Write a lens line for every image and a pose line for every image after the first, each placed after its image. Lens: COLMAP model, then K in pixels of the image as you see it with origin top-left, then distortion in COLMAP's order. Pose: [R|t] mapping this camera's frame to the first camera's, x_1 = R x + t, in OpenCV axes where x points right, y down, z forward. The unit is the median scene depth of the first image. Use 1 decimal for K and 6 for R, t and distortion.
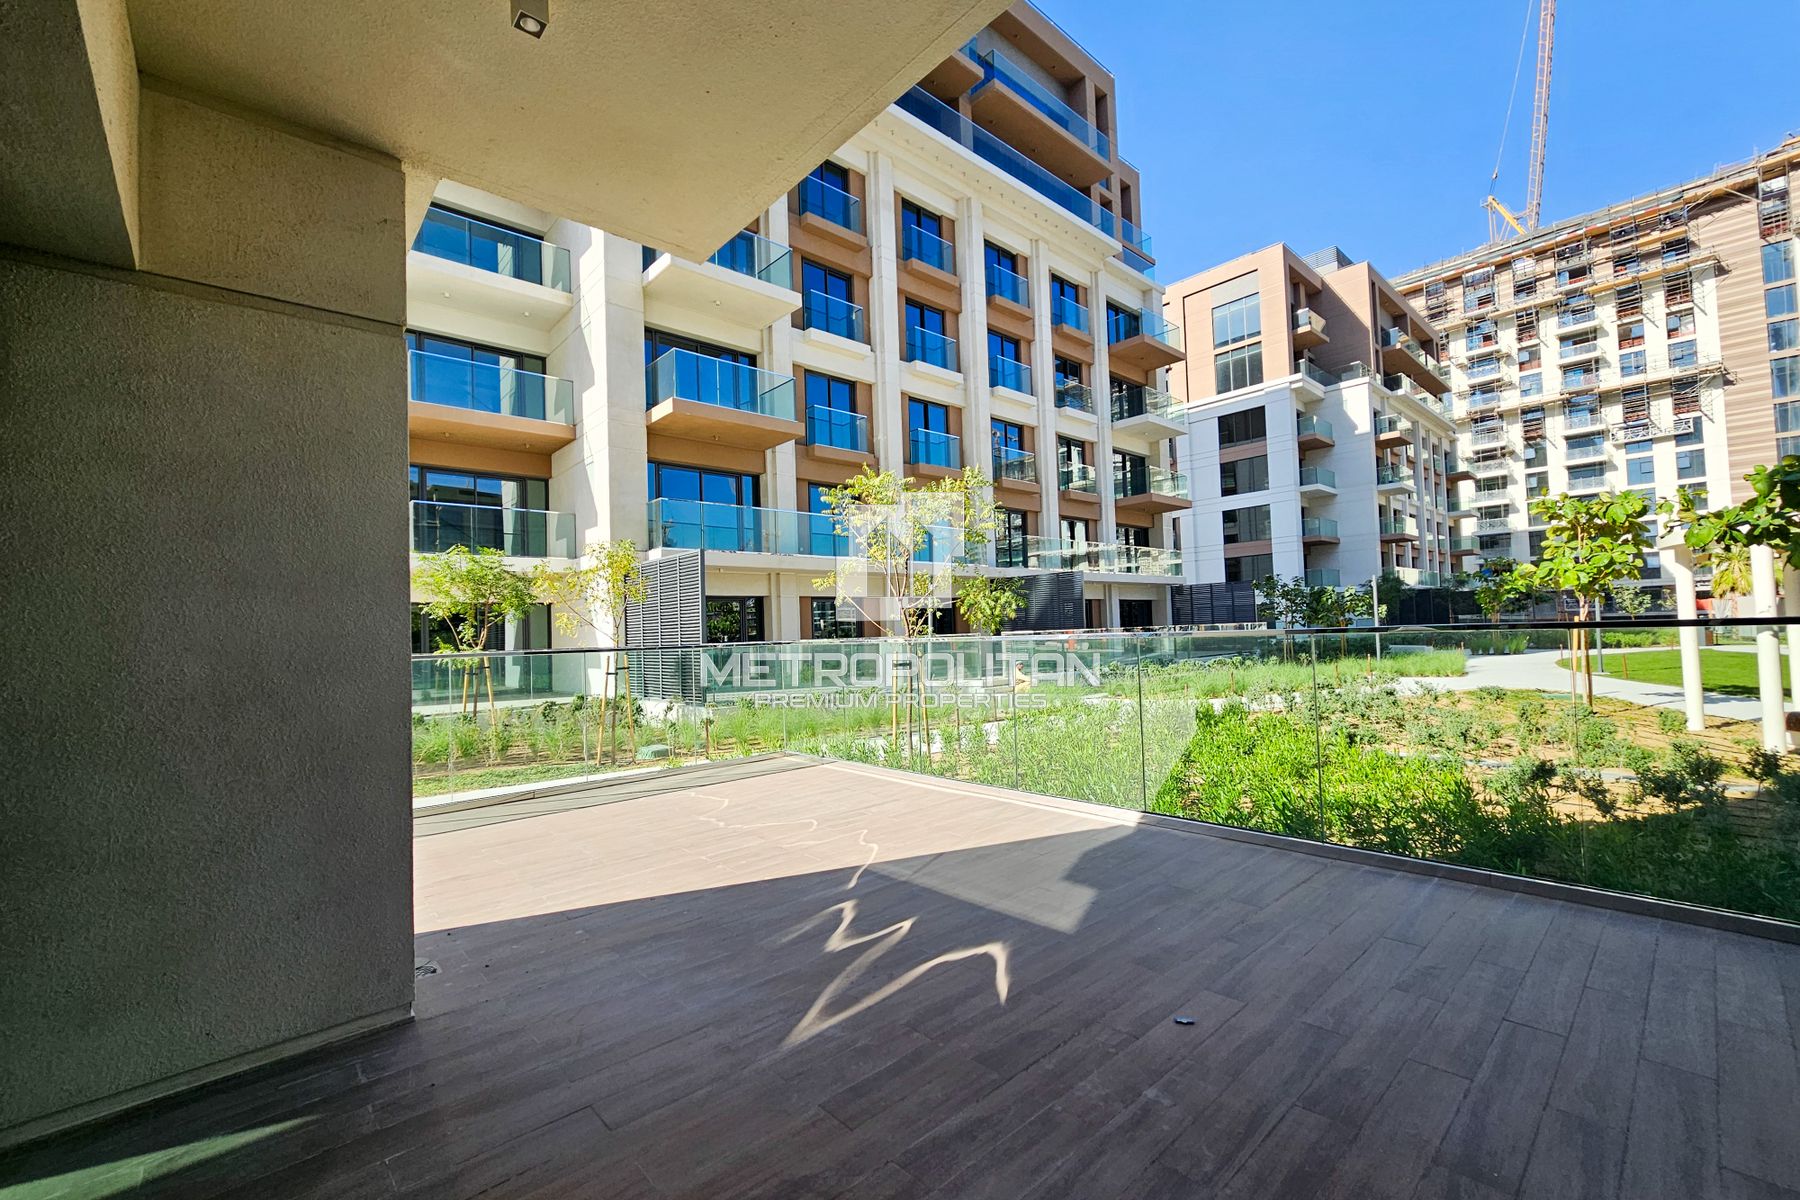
lens RADIAL K [[737.9, 0, 900.0], [0, 737.9, 600.0], [0, 0, 1]] dist [-0.001560, -0.000036]
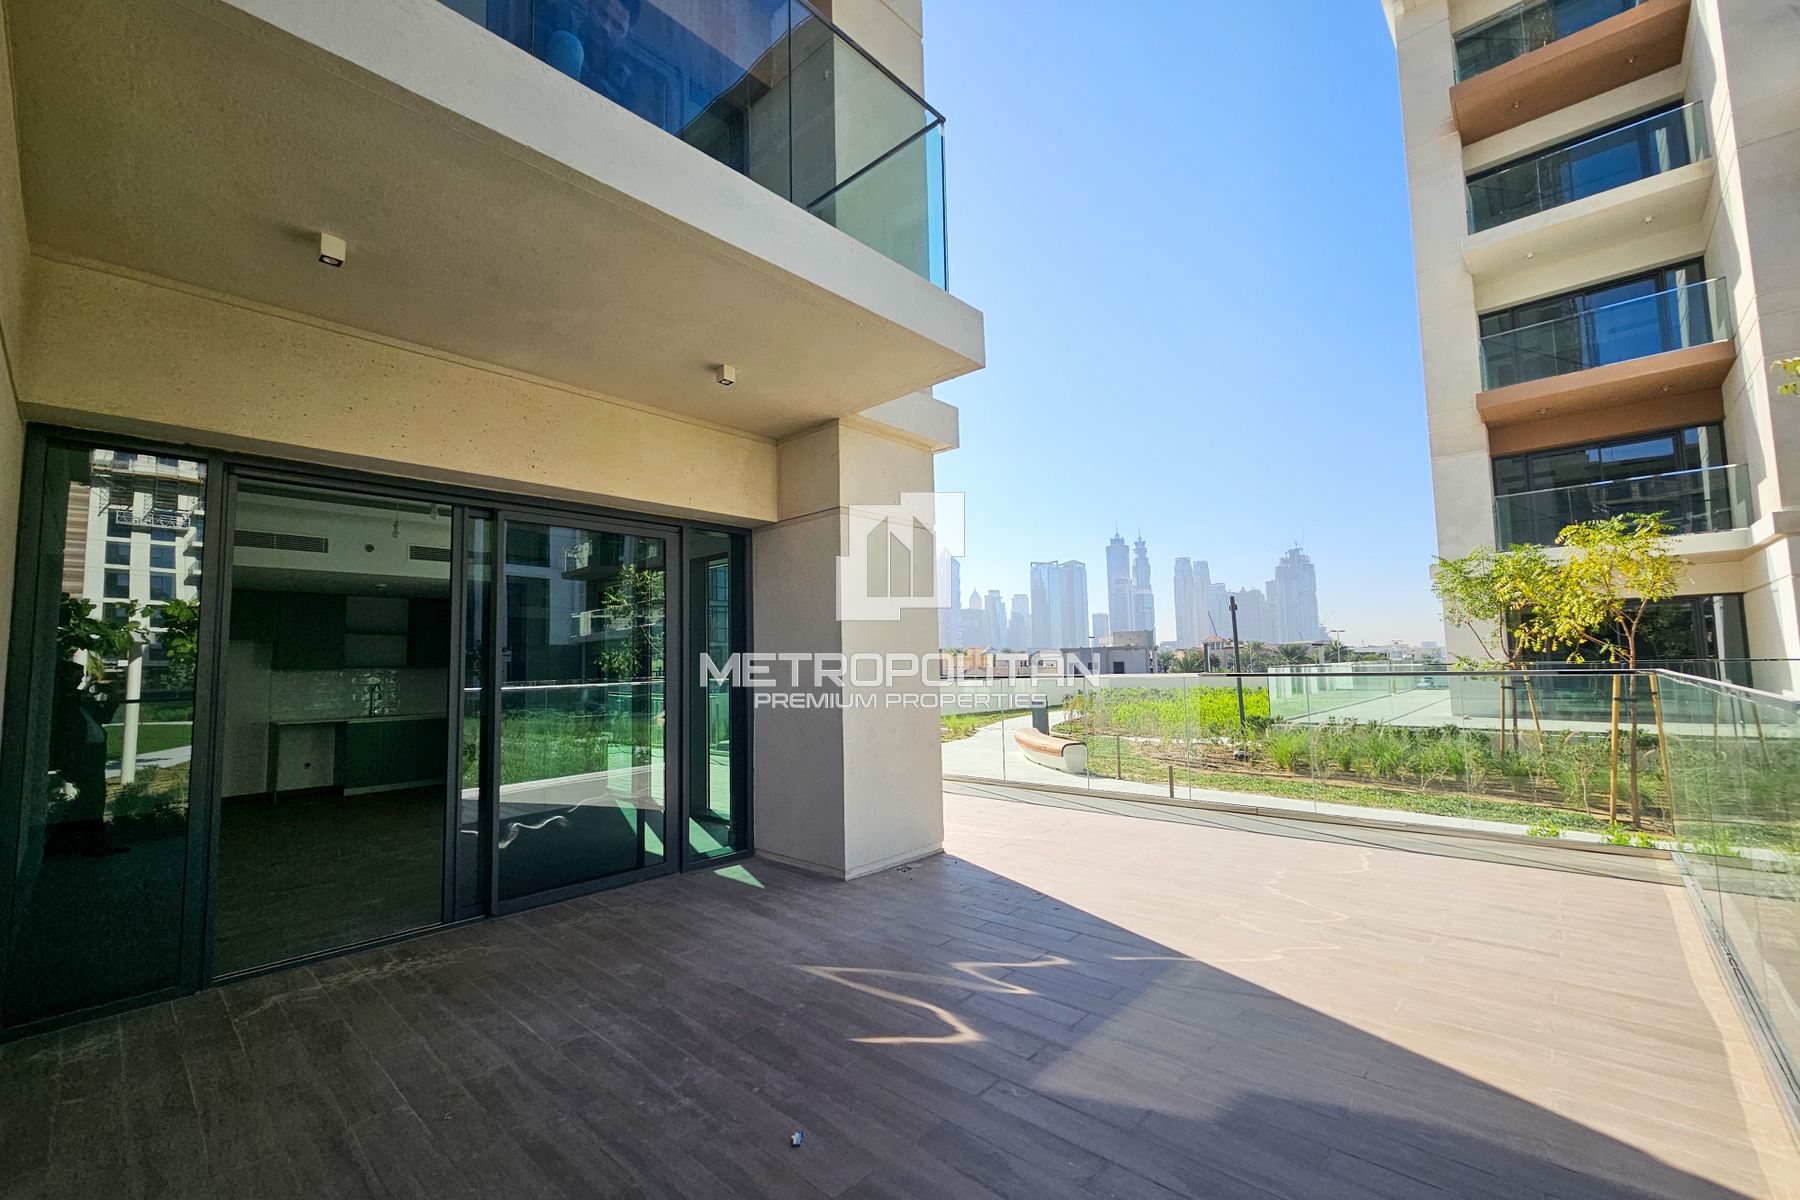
lens RADIAL K [[737.9, 0, 900.0], [0, 737.9, 600.0], [0, 0, 1]] dist [-0.001560, -0.000036]
pose [[0.088471, -0.056970, -0.994448, 0.934155], [0.063753, 0.996640, -0.051424, -0.024065], [0.994036, -0.058850, 0.091806, 0.756577]]
